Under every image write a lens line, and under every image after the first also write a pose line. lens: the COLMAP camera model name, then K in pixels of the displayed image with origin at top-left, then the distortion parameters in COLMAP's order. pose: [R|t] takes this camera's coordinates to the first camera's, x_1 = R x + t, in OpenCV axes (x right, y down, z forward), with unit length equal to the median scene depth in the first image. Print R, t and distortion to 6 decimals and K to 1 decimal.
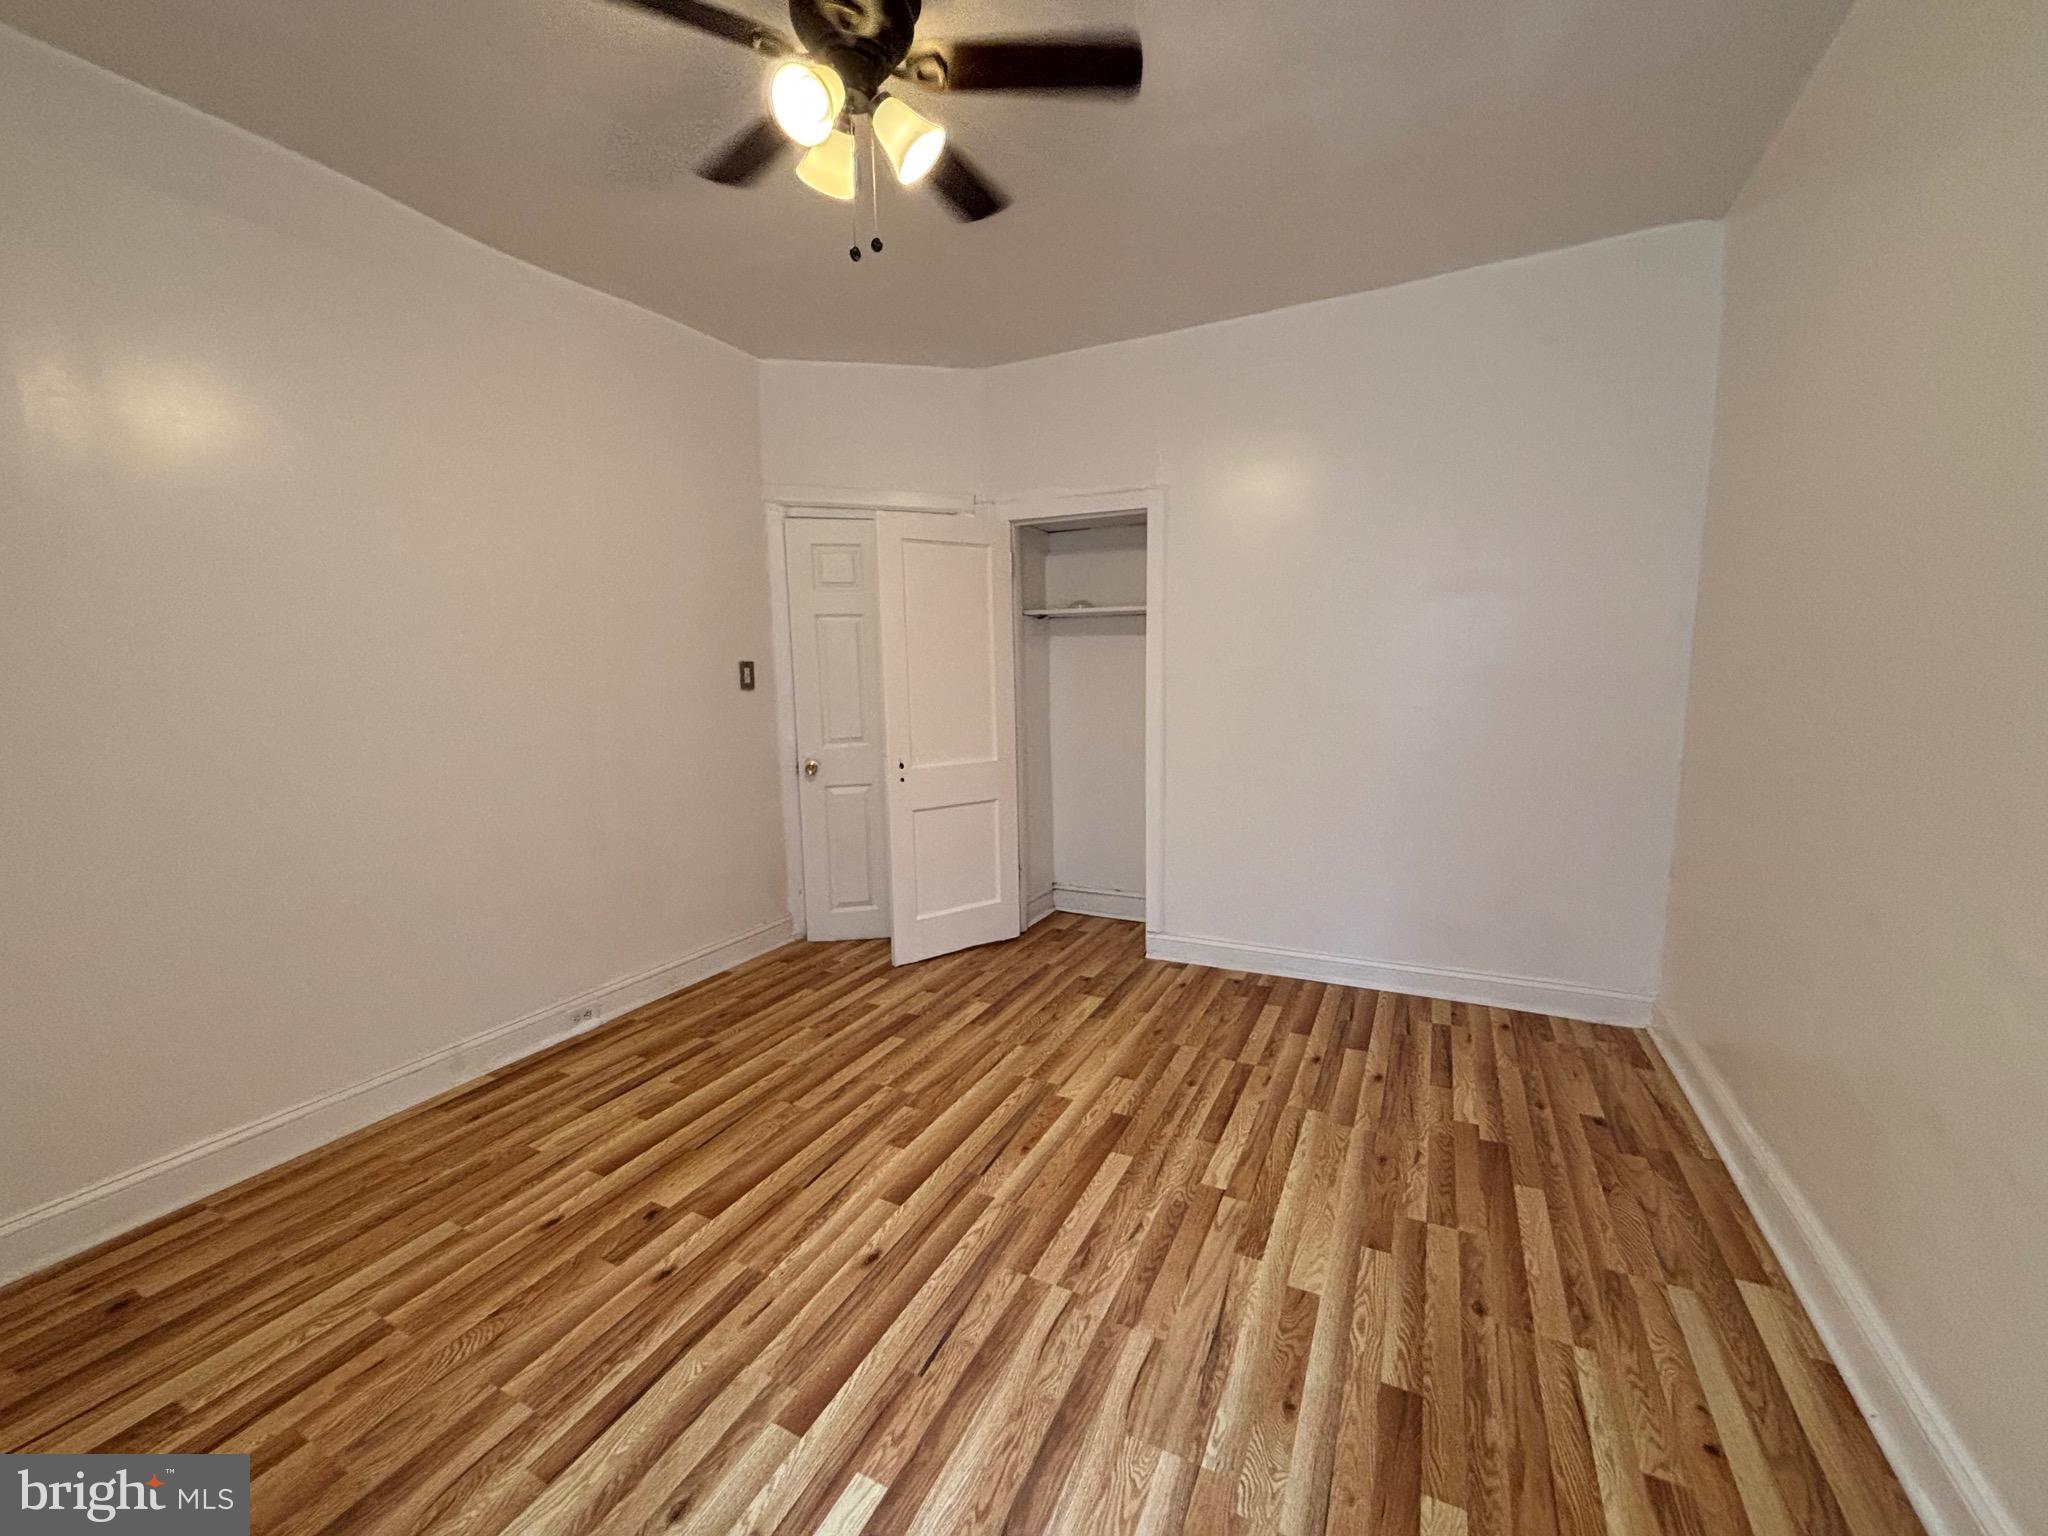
lens RADIAL K [[837.2, 0, 1022.6], [0, 837.2, 755.6], [0, 0, 1]] dist [0.001170, 0.005190]
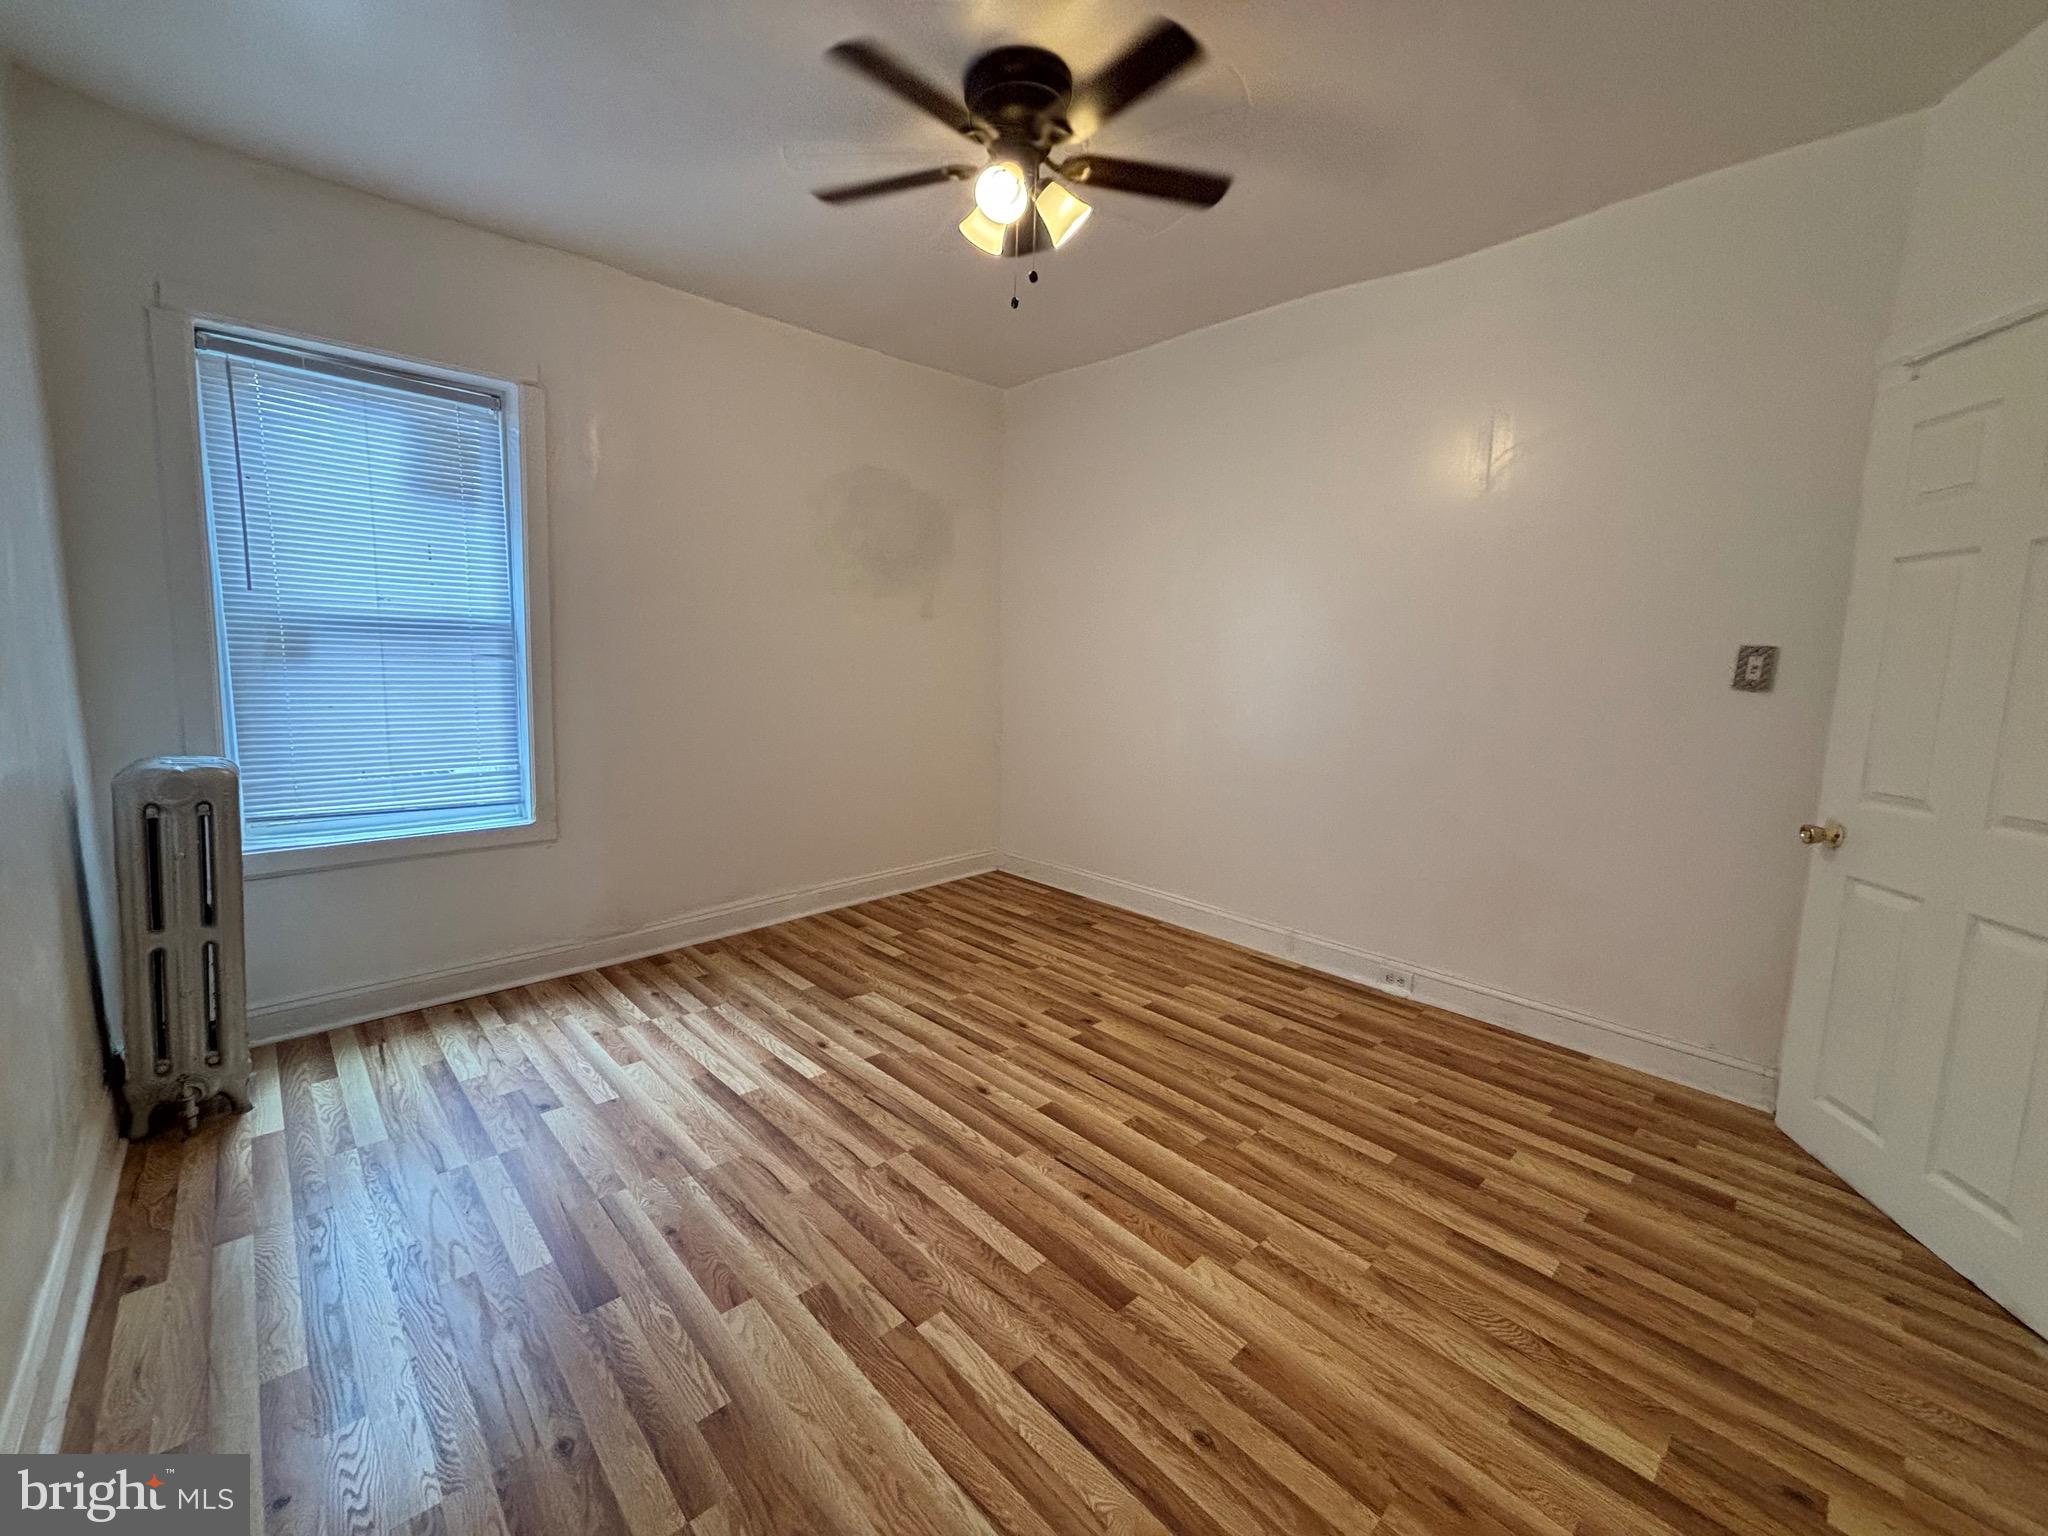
lens RADIAL K [[833.6, 0, 1019.7], [0, 833.6, 759.3], [0, 0, 1]] dist [0.000308, 0.003611]
pose [[-0.345680, 0.126186, -0.929829, 0.844359], [-0.127838, 0.975345, 0.179889, -0.126823], [0.929604, 0.181052, -0.321025, 1.239562]]
